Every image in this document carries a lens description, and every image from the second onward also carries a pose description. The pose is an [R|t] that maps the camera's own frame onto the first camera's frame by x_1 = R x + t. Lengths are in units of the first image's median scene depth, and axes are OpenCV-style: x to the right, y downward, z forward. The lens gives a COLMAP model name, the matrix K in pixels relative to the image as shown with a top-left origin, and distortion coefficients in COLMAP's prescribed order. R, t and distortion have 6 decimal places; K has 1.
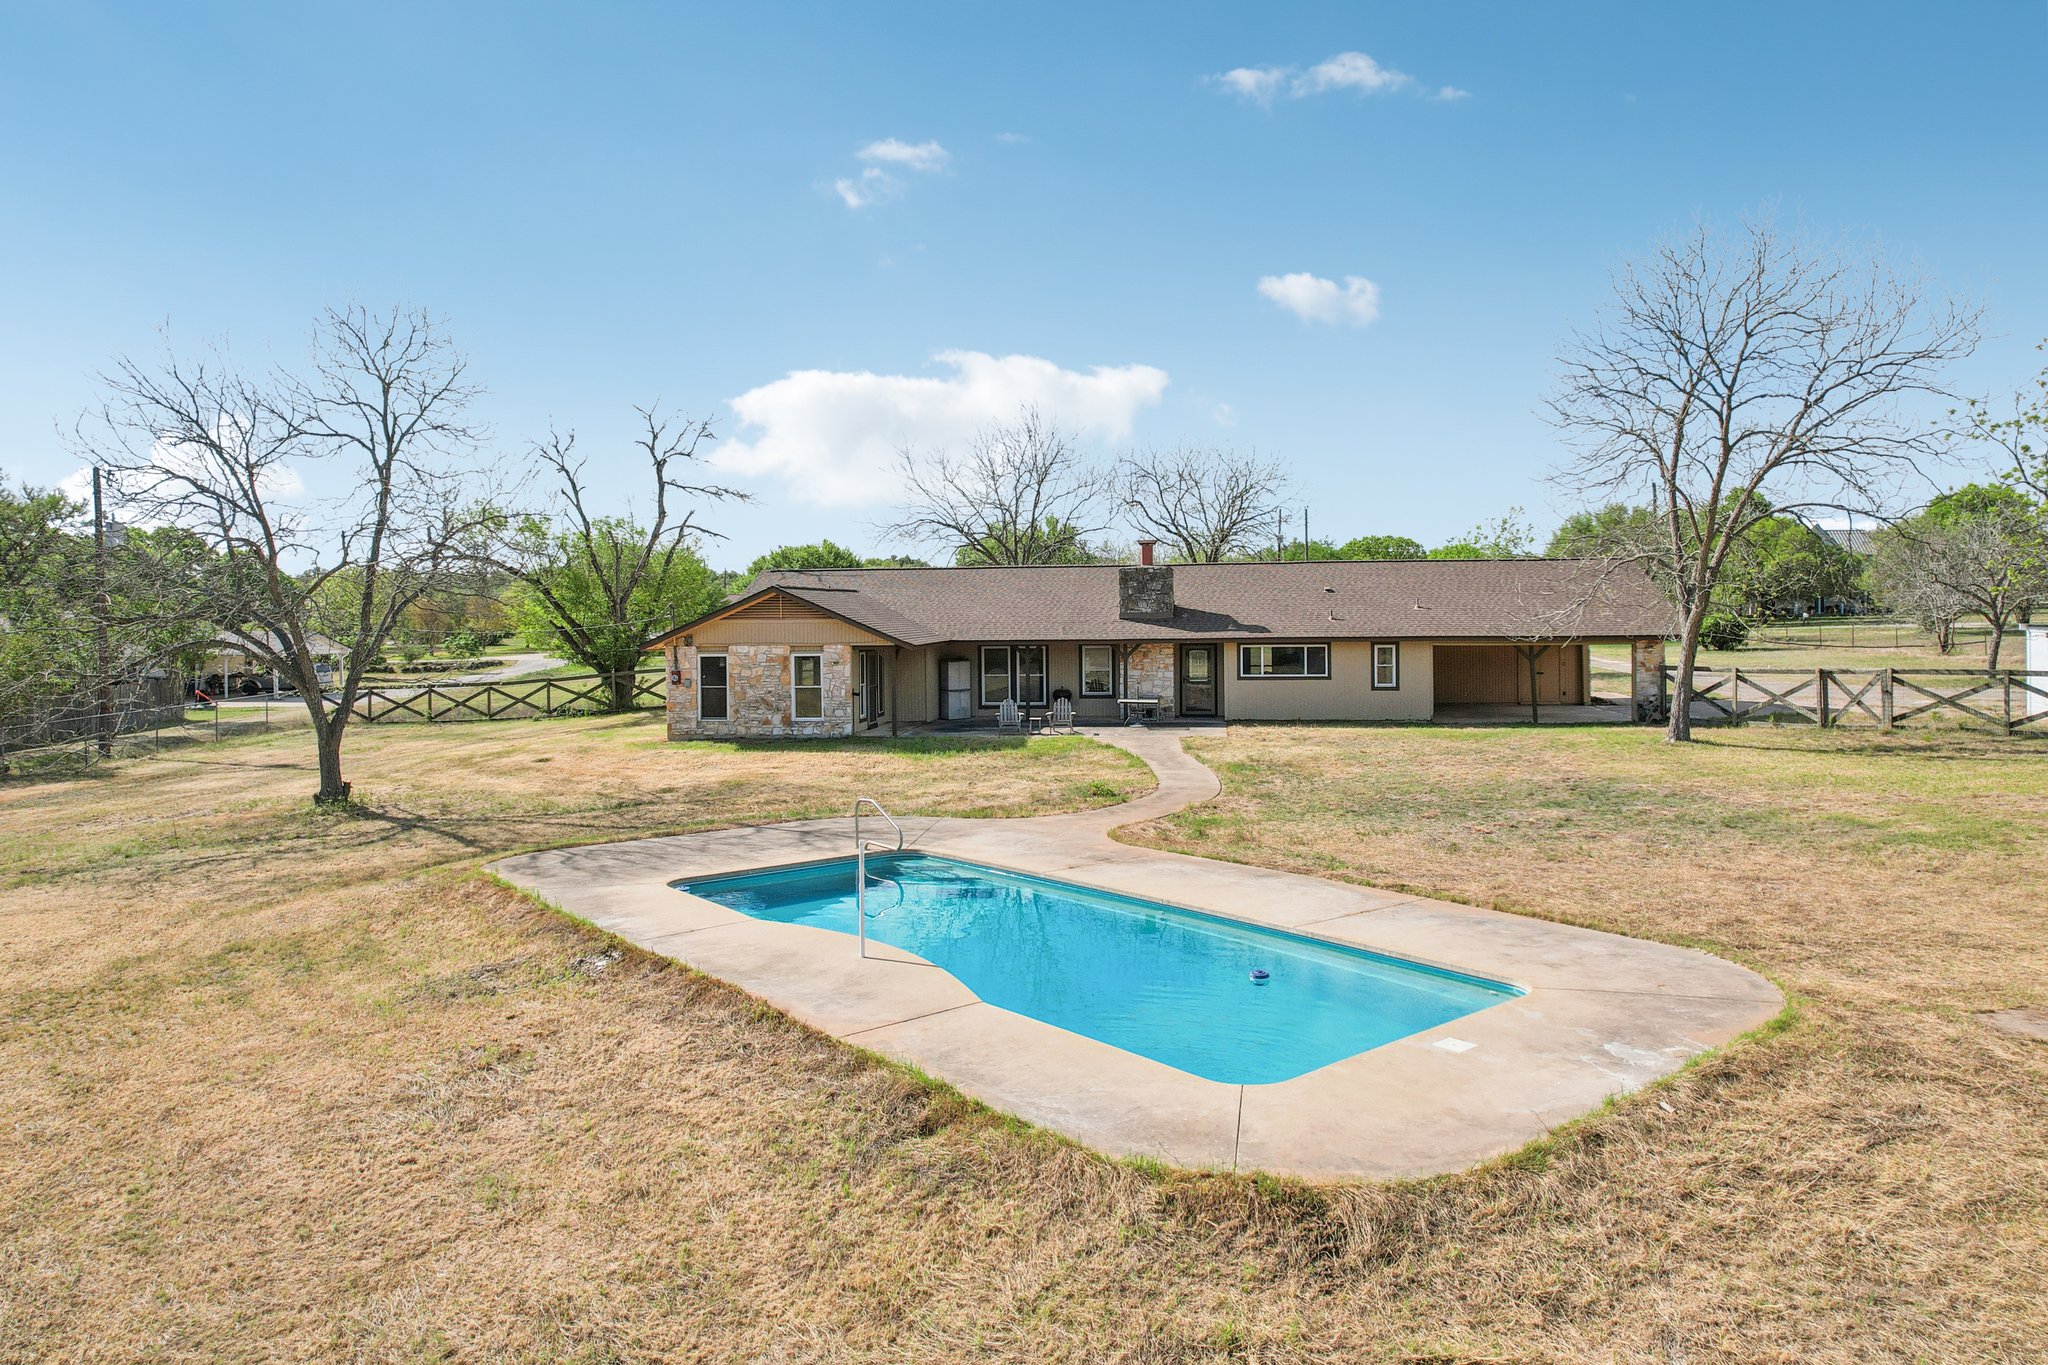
lens RADIAL K [[1344.9, 0, 1026.9], [0, 1344.9, 683.1], [0, 0, 1]] dist [-0.060689, 0.045841]
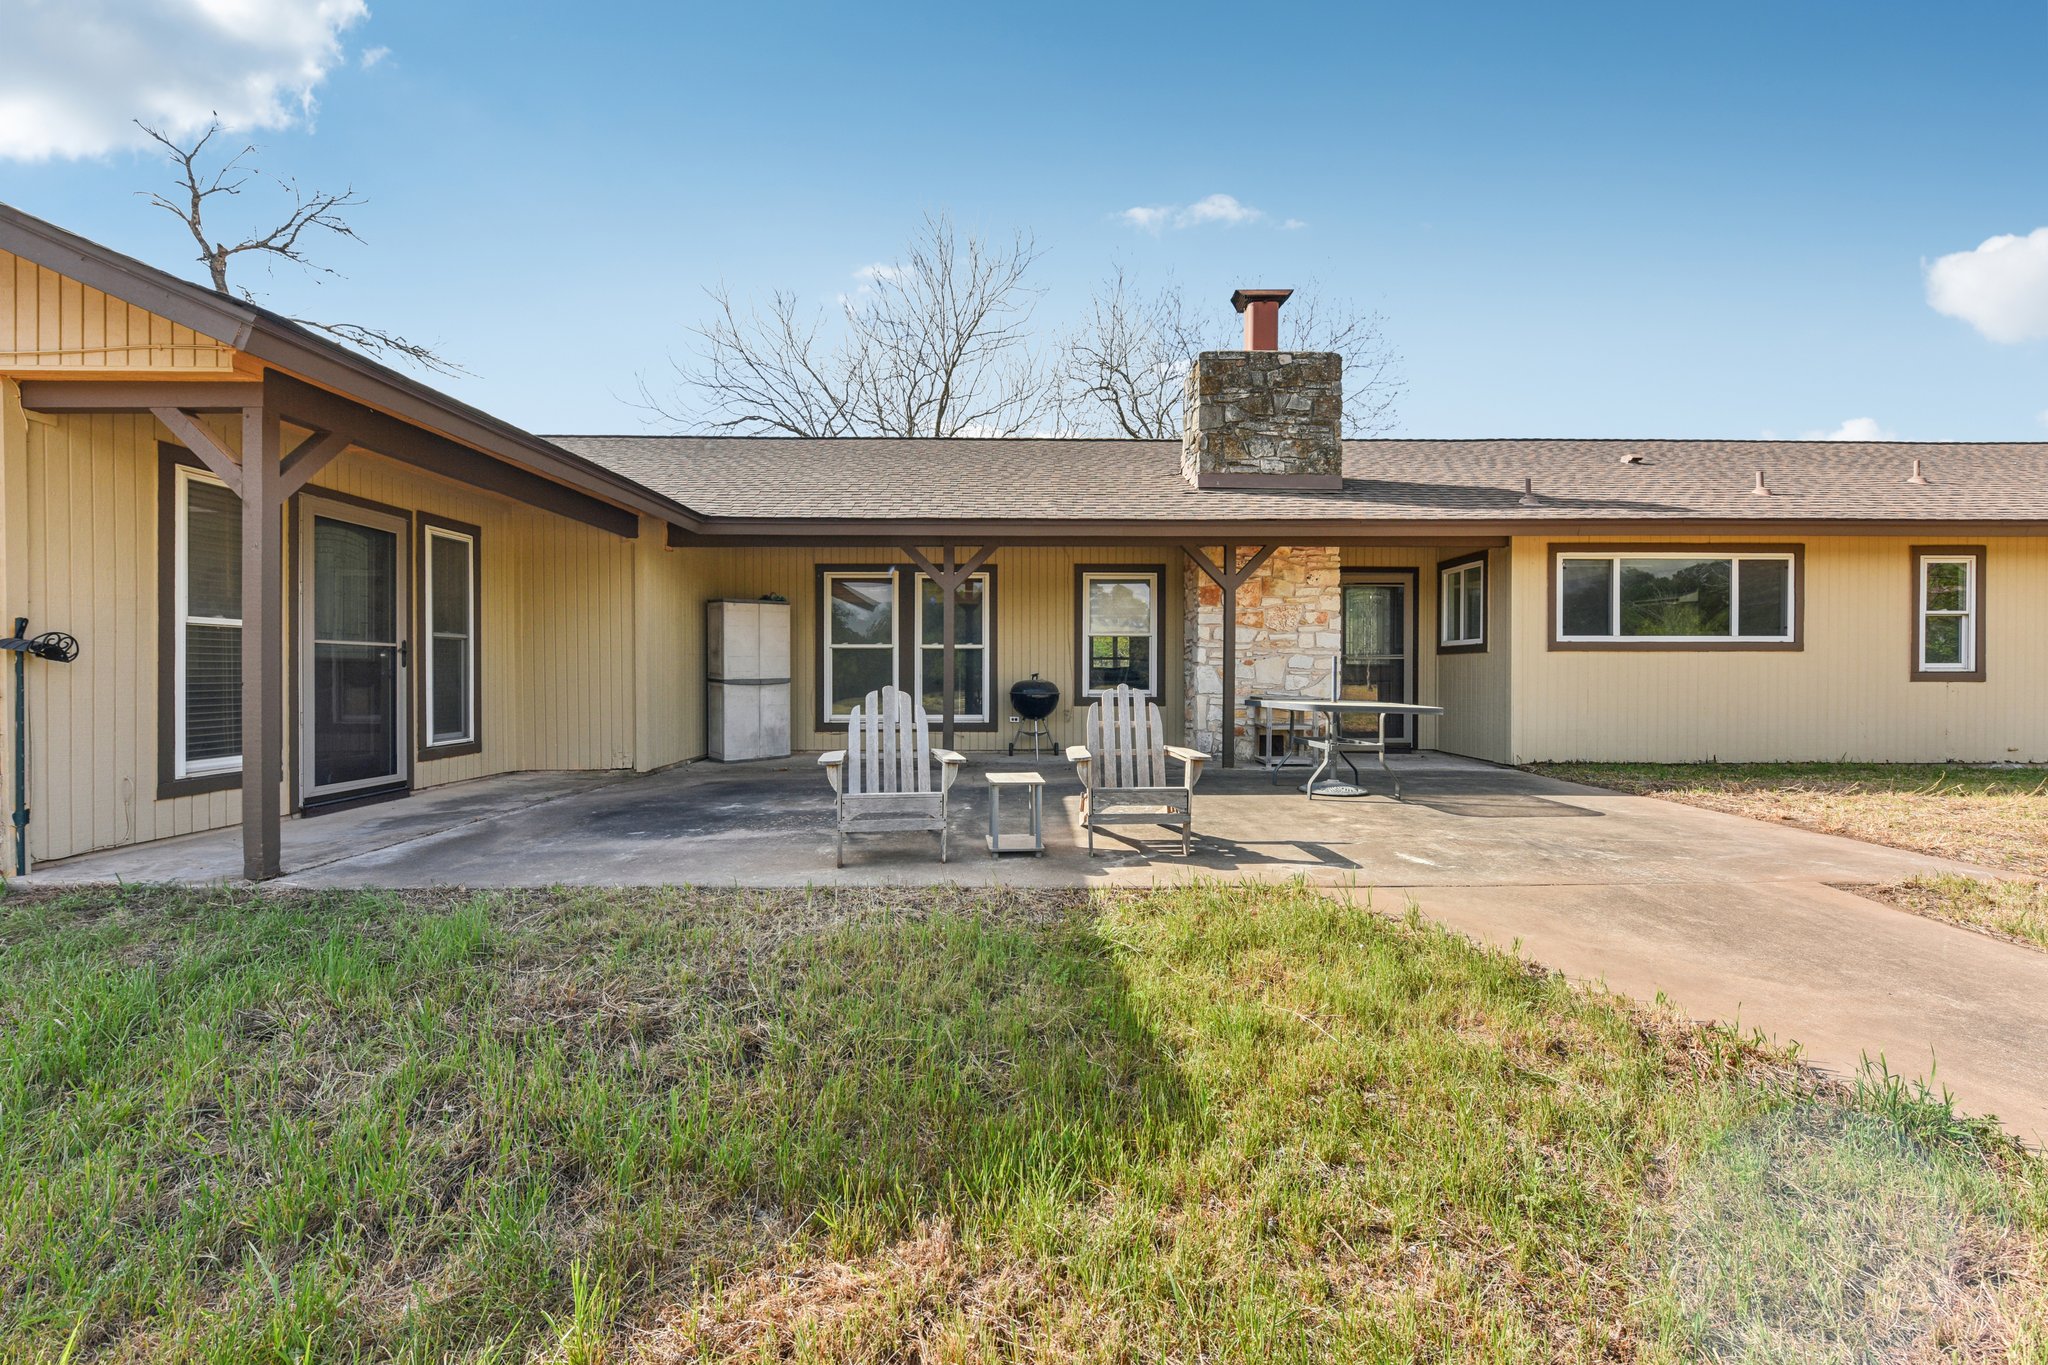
lens RADIAL K [[833.4, 0, 1025.9], [0, 833.4, 667.0], [0, 0, 1]] dist [-0.002681, -0.000209]
pose [[0.998572, -0.000161, 0.053420, 0.008390], [-0.000292, 0.999964, 0.008470, -0.000201], [-0.053419, -0.008474, 0.998536, 0.772181]]
